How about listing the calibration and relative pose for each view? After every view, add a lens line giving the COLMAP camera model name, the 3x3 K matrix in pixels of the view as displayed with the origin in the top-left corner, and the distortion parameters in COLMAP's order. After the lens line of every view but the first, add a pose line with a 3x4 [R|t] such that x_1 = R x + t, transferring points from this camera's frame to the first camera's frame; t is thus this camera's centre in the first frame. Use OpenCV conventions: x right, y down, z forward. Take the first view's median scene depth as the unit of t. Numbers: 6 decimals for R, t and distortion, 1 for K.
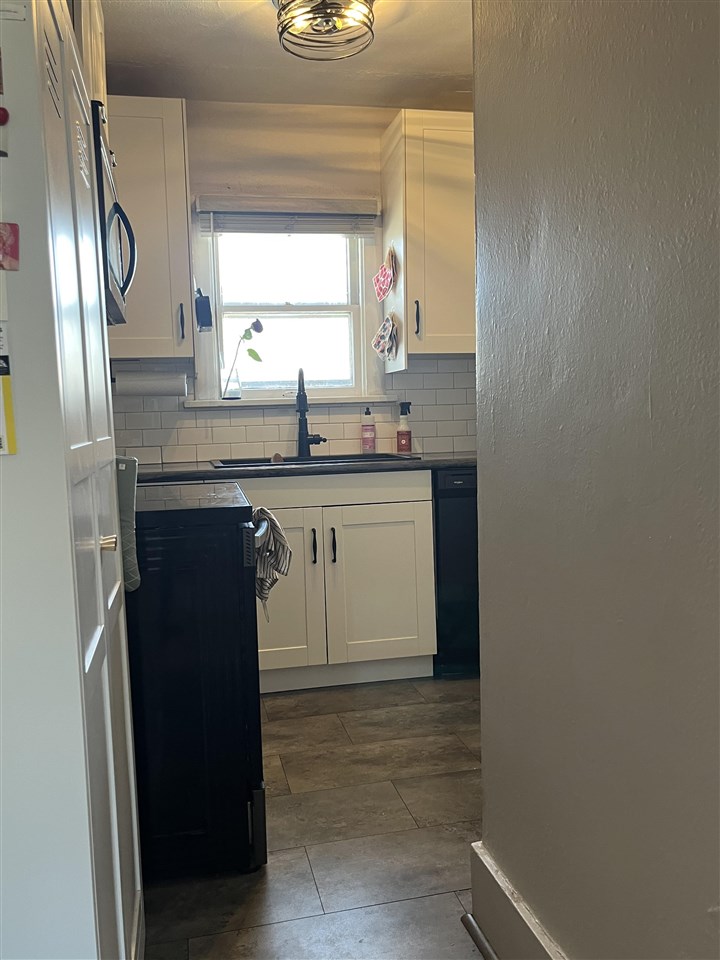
lens RADIAL K [[843.5, 0, 360.0], [0, 843.5, 480.0], [0, 0, 1]] dist [0.084283, -0.111694]
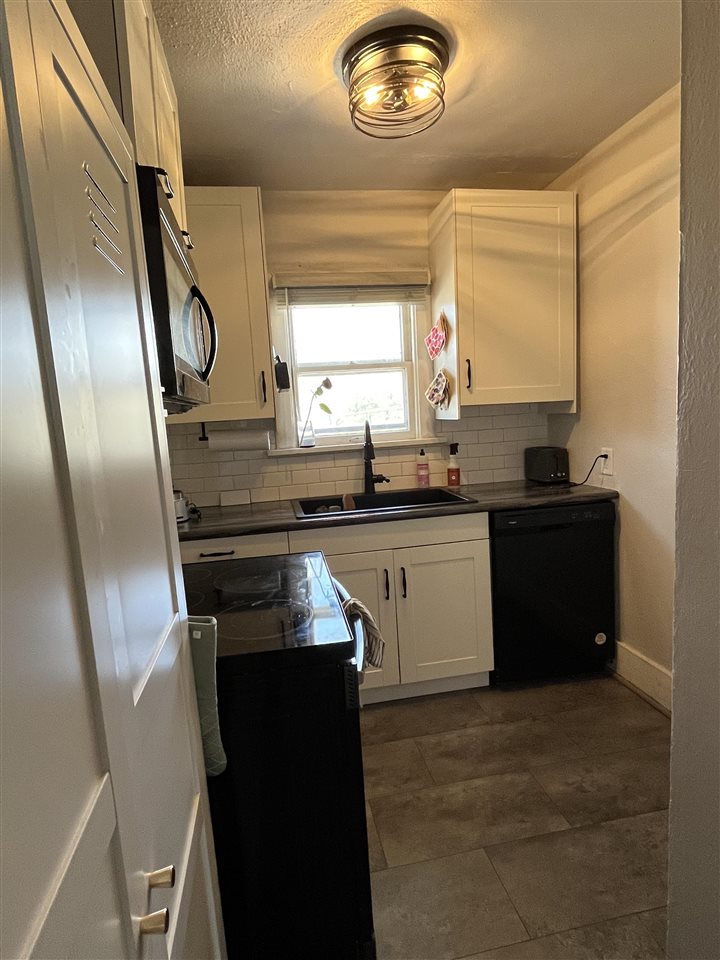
lens RADIAL K [[541.5, 0, 360.0], [0, 541.5, 480.0], [0, 0, 1]] dist [-0.001471, -0.000129]
pose [[0.999013, -0.025626, -0.036278, -0.053891], [0.027424, 0.998374, 0.049973, -0.087680], [0.034938, -0.050918, 0.998091, 0.254829]]
